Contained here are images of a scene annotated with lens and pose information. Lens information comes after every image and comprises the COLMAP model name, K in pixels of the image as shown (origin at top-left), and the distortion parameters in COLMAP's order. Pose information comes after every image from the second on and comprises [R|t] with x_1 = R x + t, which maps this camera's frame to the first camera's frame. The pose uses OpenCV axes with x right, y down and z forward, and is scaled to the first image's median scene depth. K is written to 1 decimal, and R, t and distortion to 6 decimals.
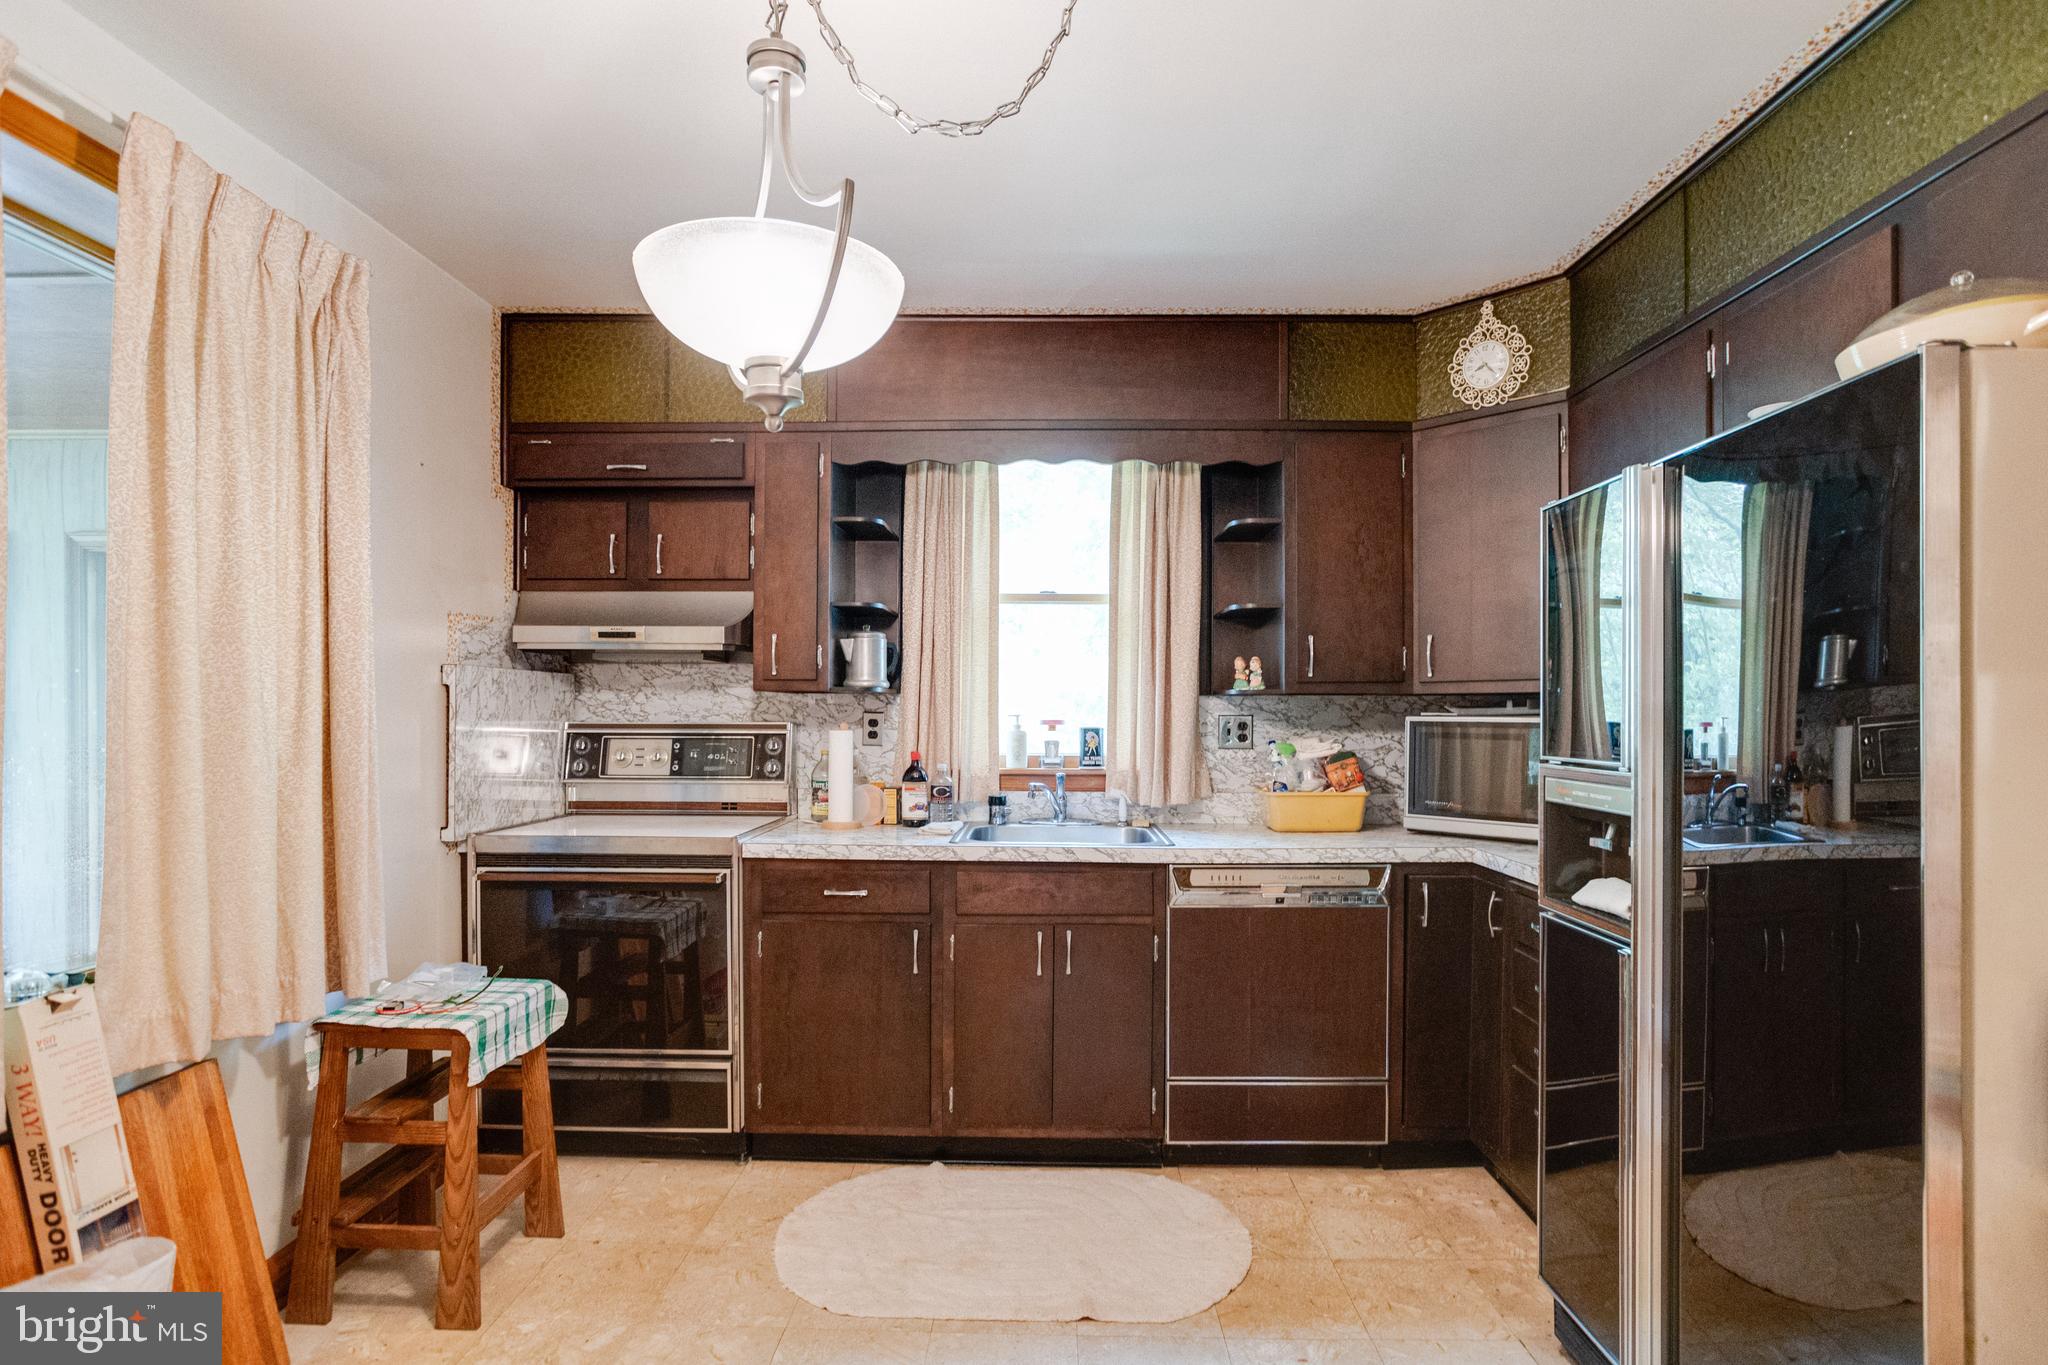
lens RADIAL K [[1008.6, 0, 1022.9], [0, 1008.6, 703.8], [0, 0, 1]] dist [-0.049671, 0.029926]
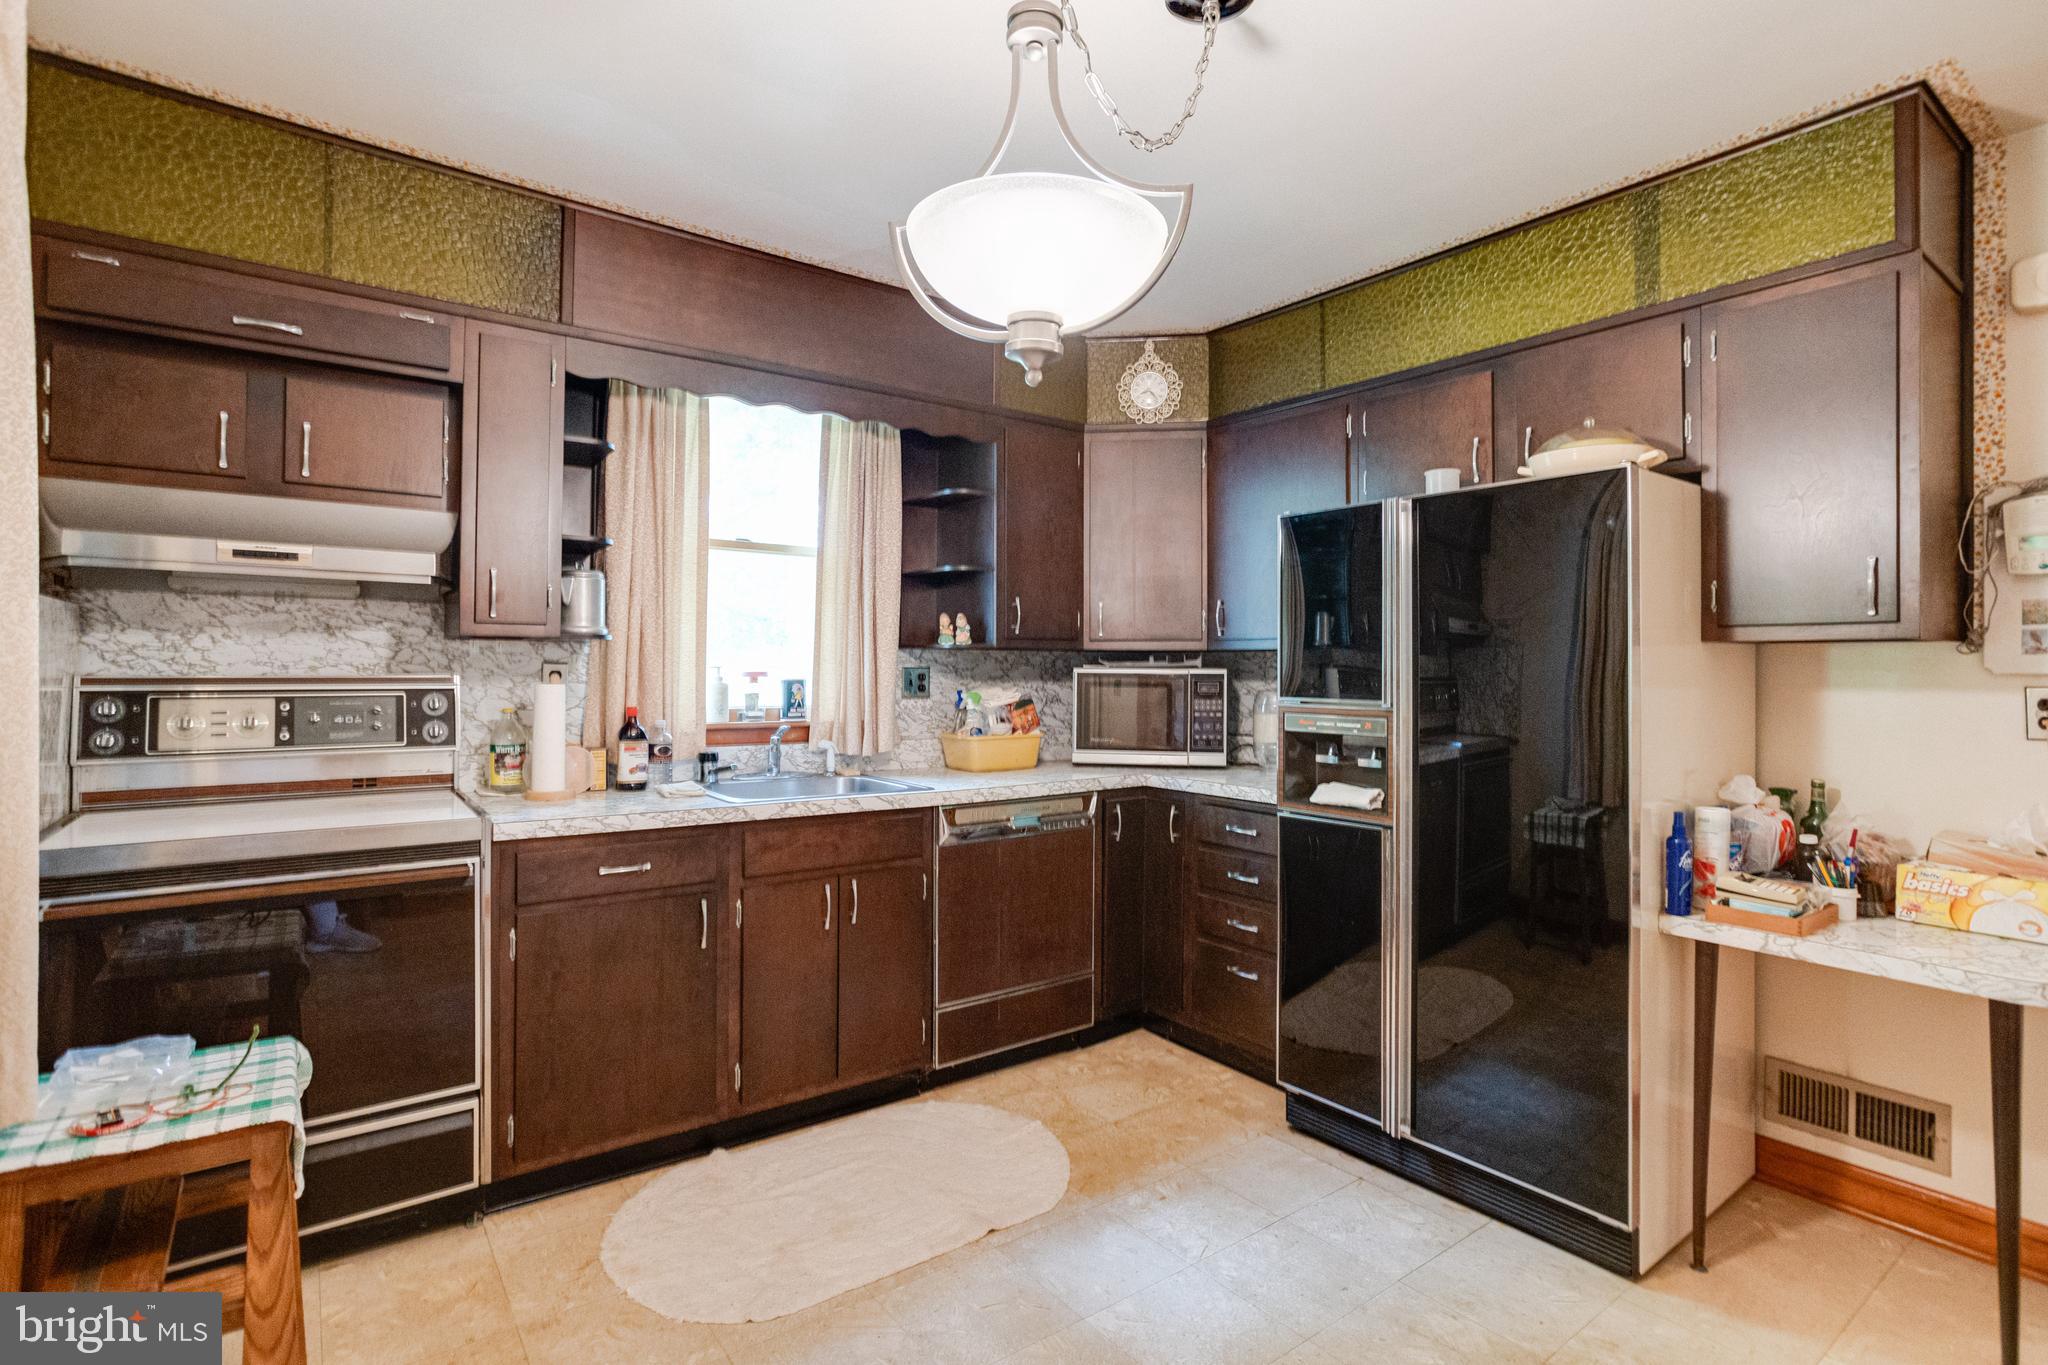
lens RADIAL K [[996.3, 0, 1013.3], [0, 996.3, 647.9], [0, 0, 1]] dist [-0.046143, 0.029639]
pose [[0.790668, 0.013916, 0.612087, -0.400417], [-0.008741, 0.999896, -0.011442, 0.001972], [-0.612183, 0.003696, 0.790708, 0.101575]]
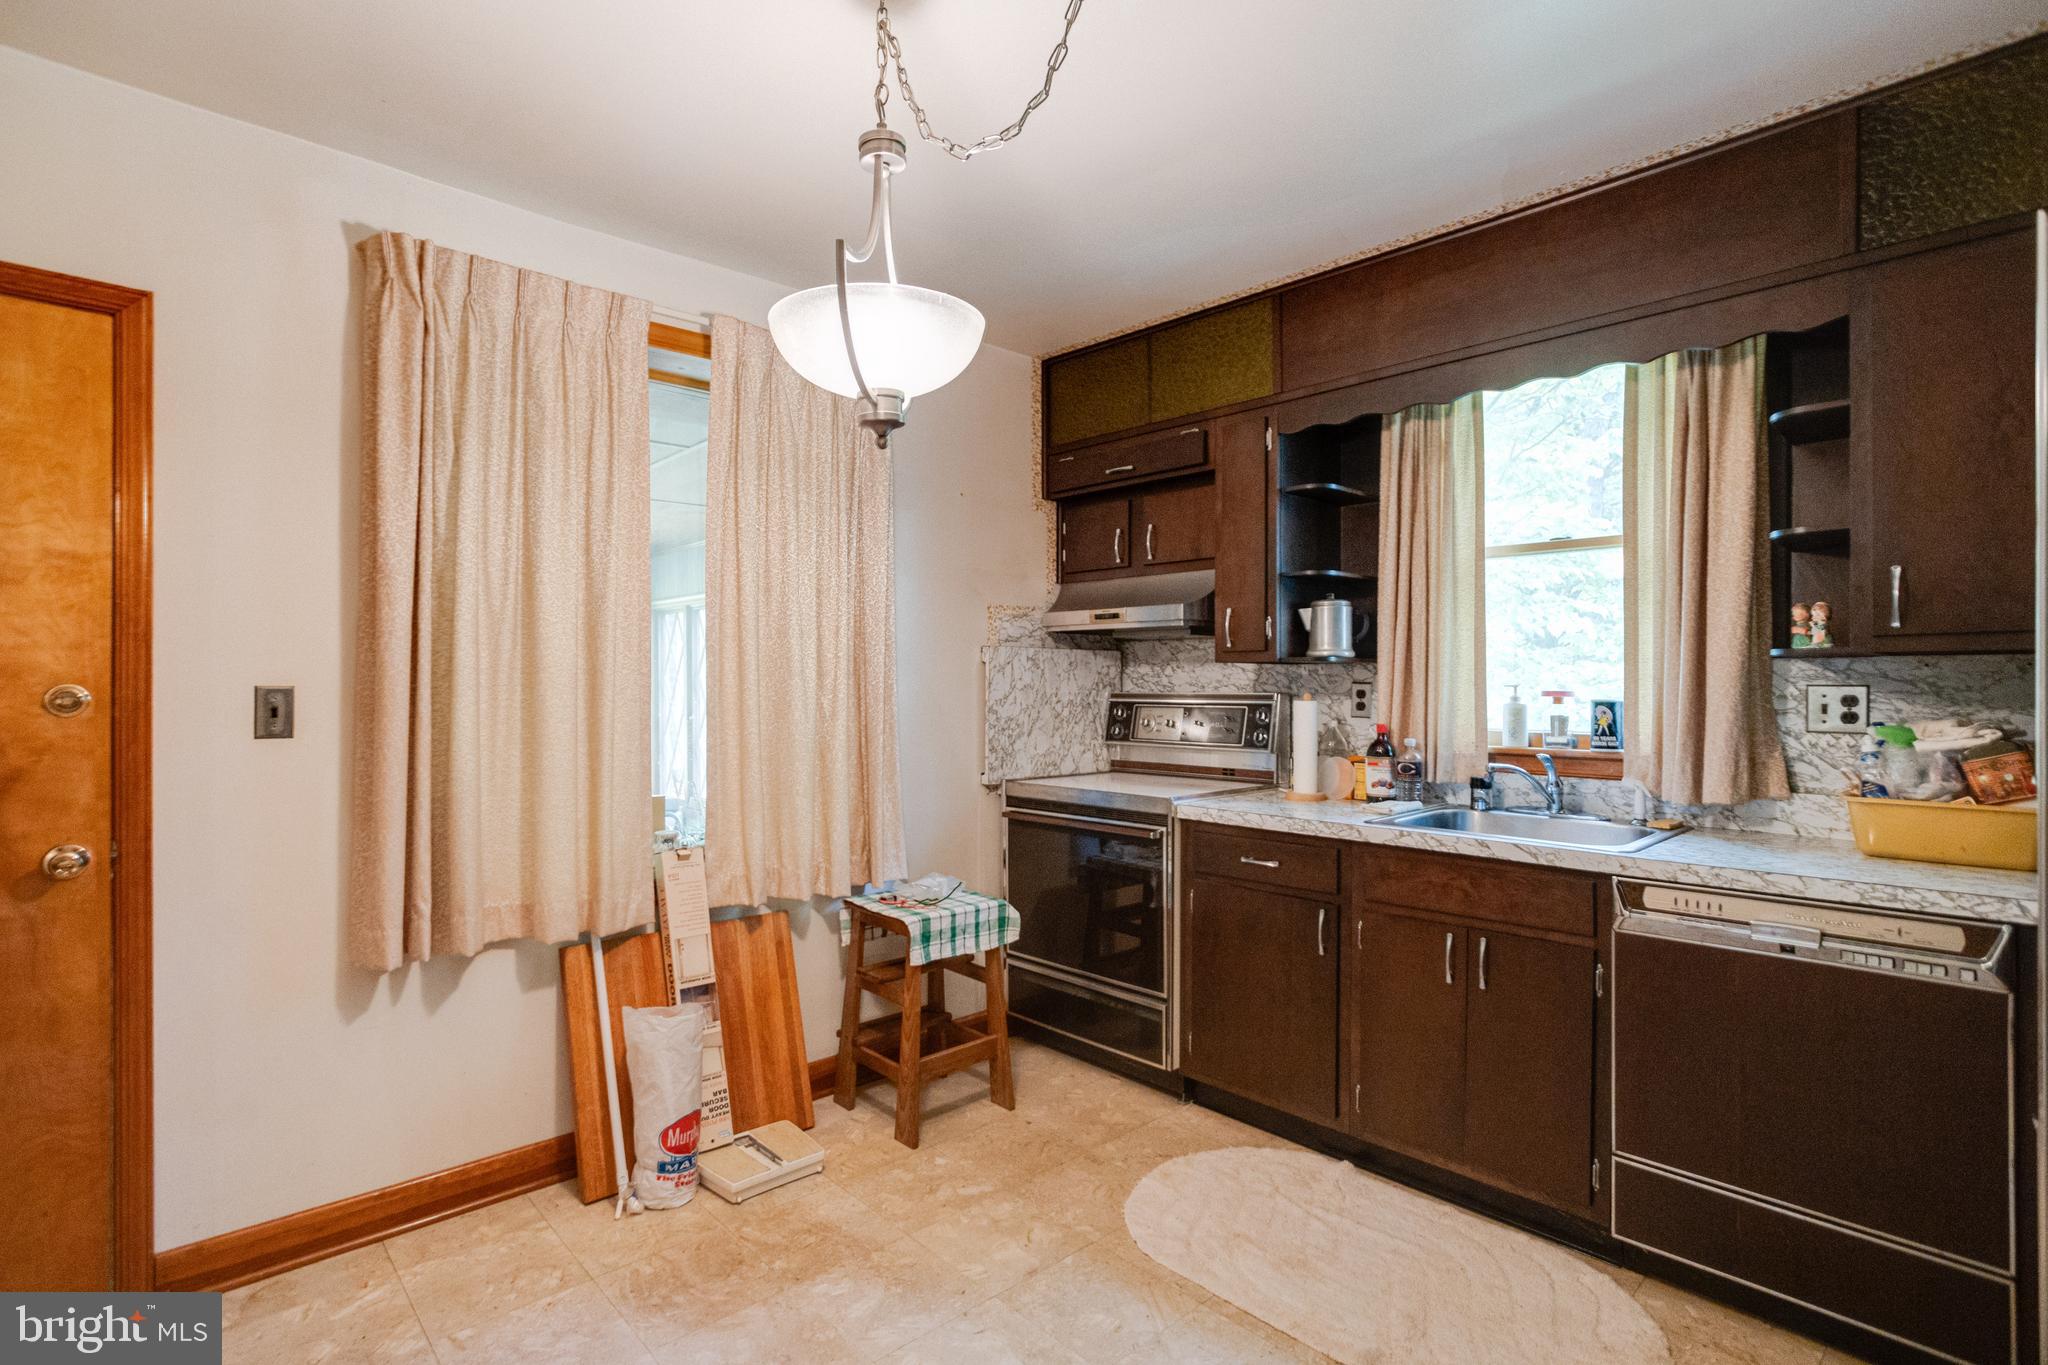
lens RADIAL K [[991.2, 0, 1018.0], [0, 991.2, 673.2], [0, 0, 1]] dist [-0.047590, 0.030127]
pose [[0.695412, -0.010420, -0.718536, 0.335893], [0.007320, 0.999946, -0.007417, 0.004208], [0.718574, -0.000102, 0.695450, 0.127243]]
